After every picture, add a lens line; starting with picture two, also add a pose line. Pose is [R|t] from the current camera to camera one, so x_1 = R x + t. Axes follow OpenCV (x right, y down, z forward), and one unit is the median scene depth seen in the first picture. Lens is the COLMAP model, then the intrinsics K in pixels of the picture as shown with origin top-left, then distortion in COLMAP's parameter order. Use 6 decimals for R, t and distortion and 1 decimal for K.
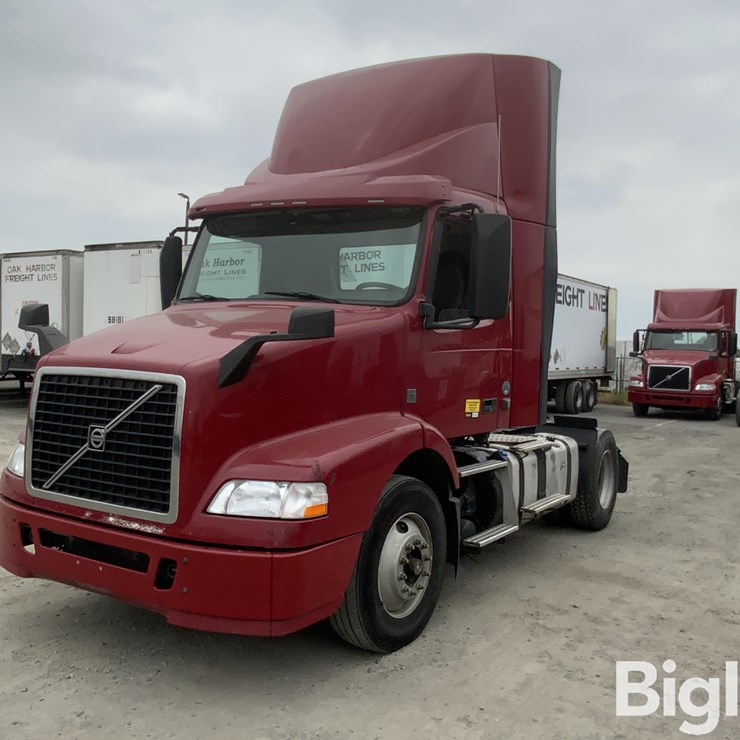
lens RADIAL K [[762.9, 0, 374.1], [0, 762.9, 365.4], [0, 0, 1]] dist [0.039250, 0.000000]
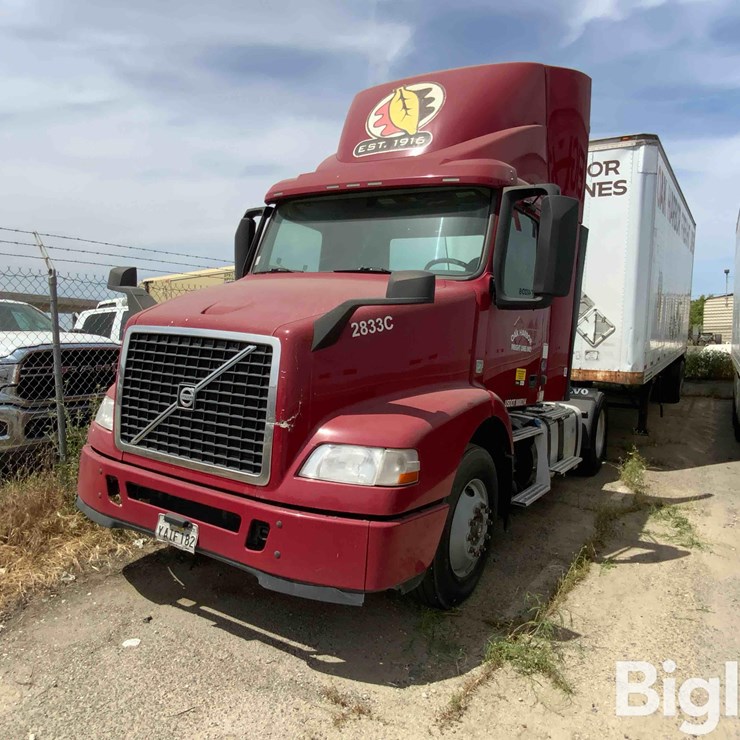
lens RADIAL K [[595.4, 0, 399.1], [0, 595.4, 368.1], [0, 0, 1]] dist [0.034524, 0.006863]
pose [[0.999105, 0.035846, 0.022462, -0.098625], [-0.036646, 0.998669, 0.036295, 0.018026], [-0.021131, -0.037086, 0.999089, 0.203407]]
